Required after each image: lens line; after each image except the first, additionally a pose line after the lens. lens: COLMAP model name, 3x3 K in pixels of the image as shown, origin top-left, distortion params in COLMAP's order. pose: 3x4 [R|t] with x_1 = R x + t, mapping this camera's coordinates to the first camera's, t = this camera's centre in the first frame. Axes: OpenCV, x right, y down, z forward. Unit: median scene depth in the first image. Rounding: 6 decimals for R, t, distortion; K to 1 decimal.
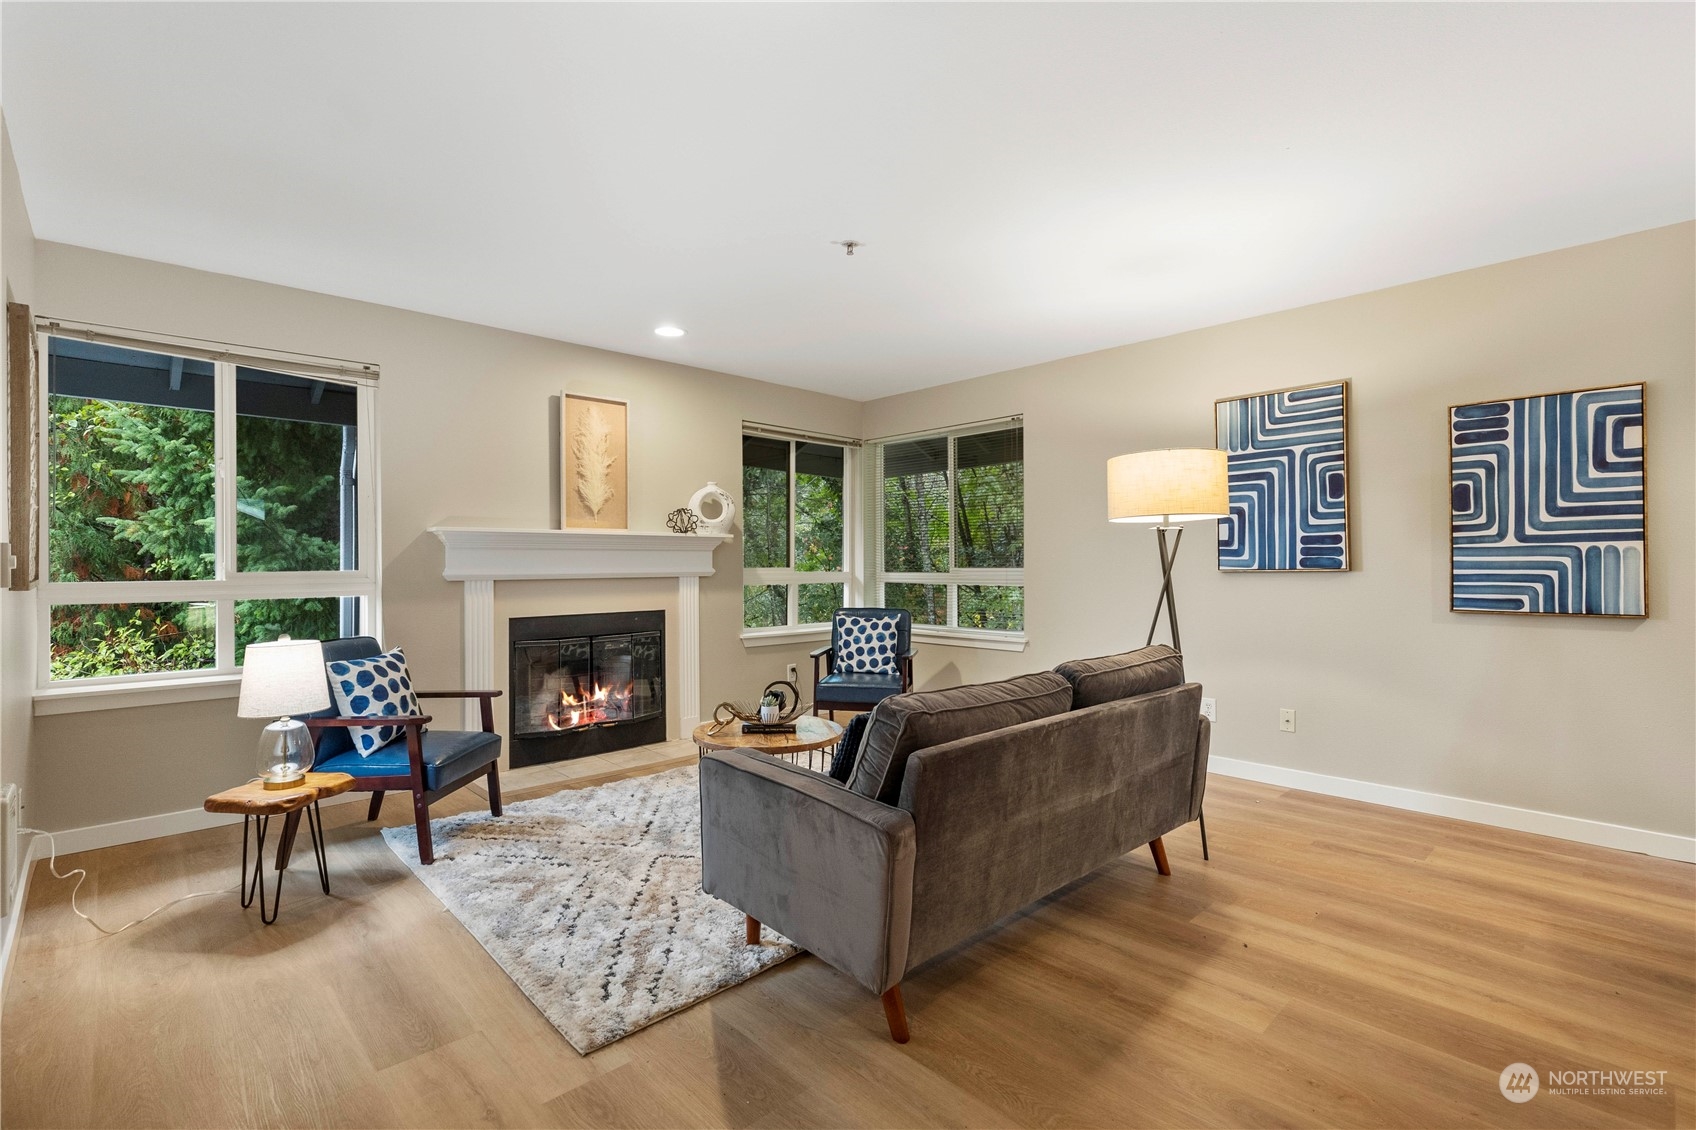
lens RADIAL K [[783.5, 0, 846.2], [0, 783.5, 561.1], [0, 0, 1]] dist [0.001027, -0.000361]
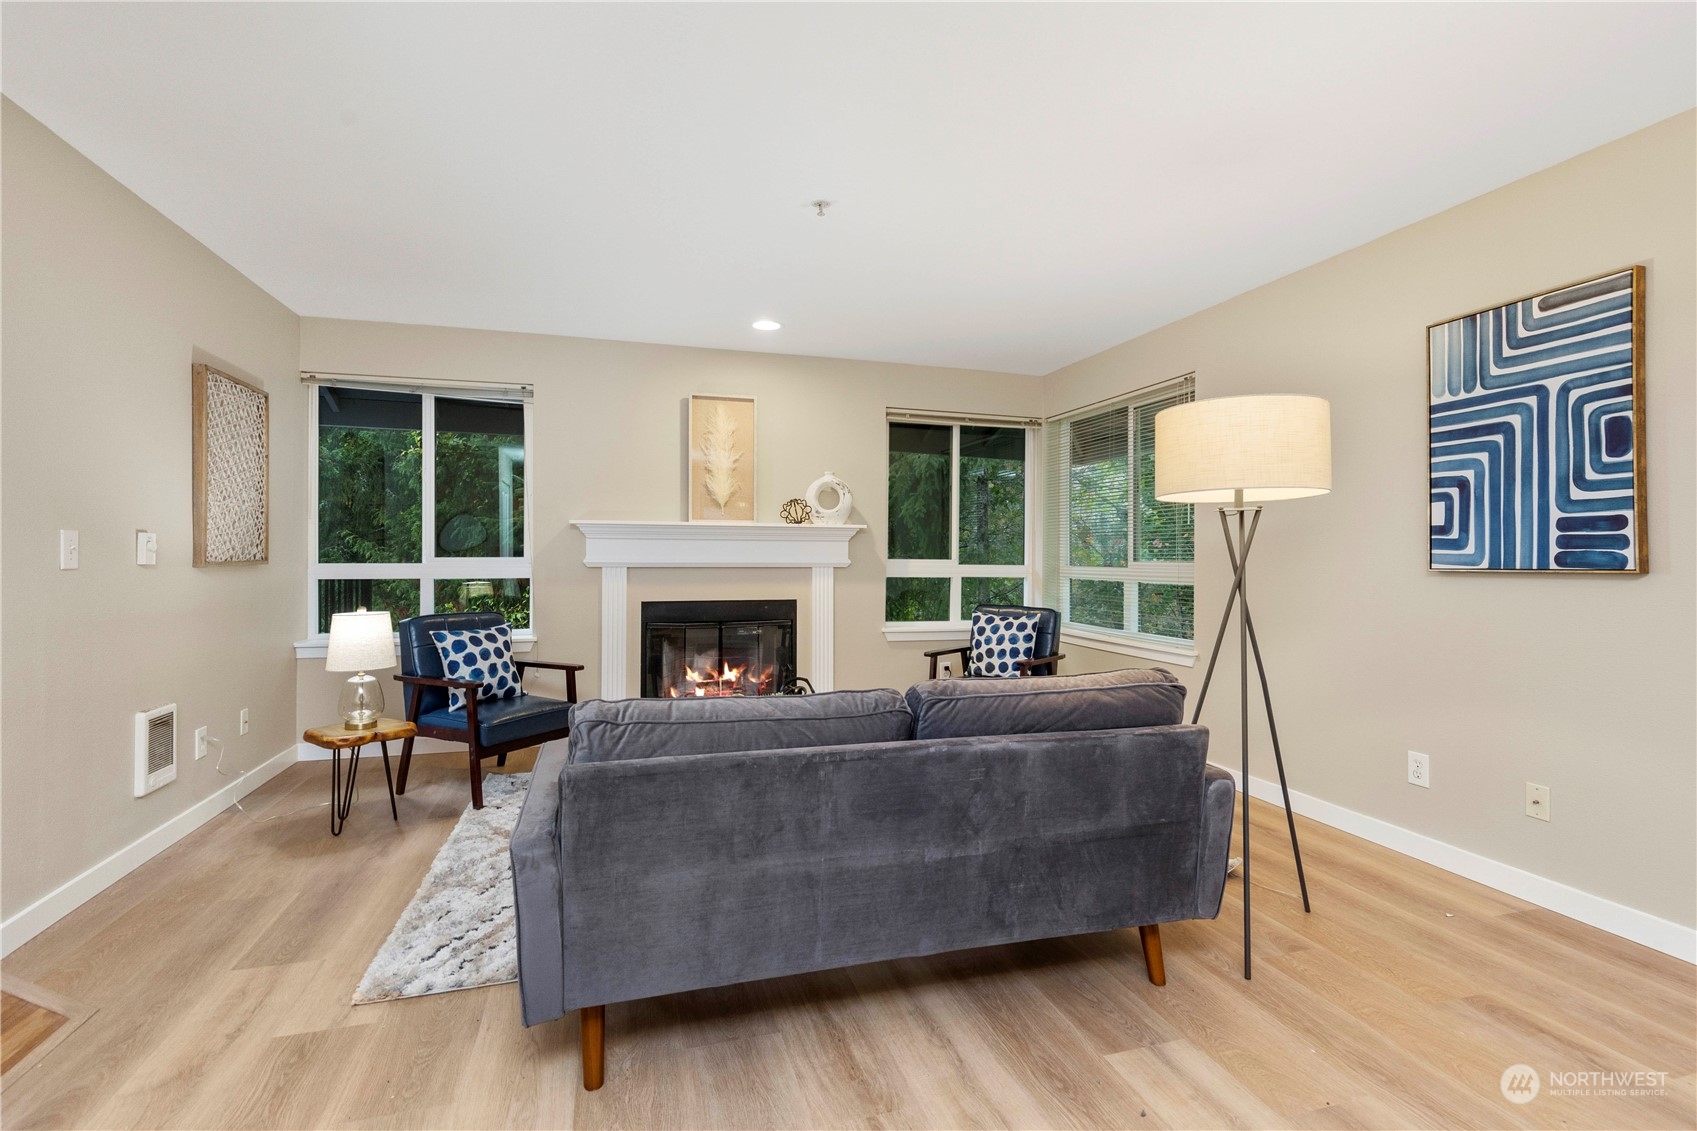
lens RADIAL K [[772.7, 0, 828.7], [0, 772.7, 553.8], [0, 0, 1]] dist [0.001471, -0.000129]
pose [[0.889461, 0.007853, -0.456944, 0.329656], [-0.007903, 0.999967, 0.001801, 0.001036], [0.456943, 0.002009, 0.889494, 0.157989]]
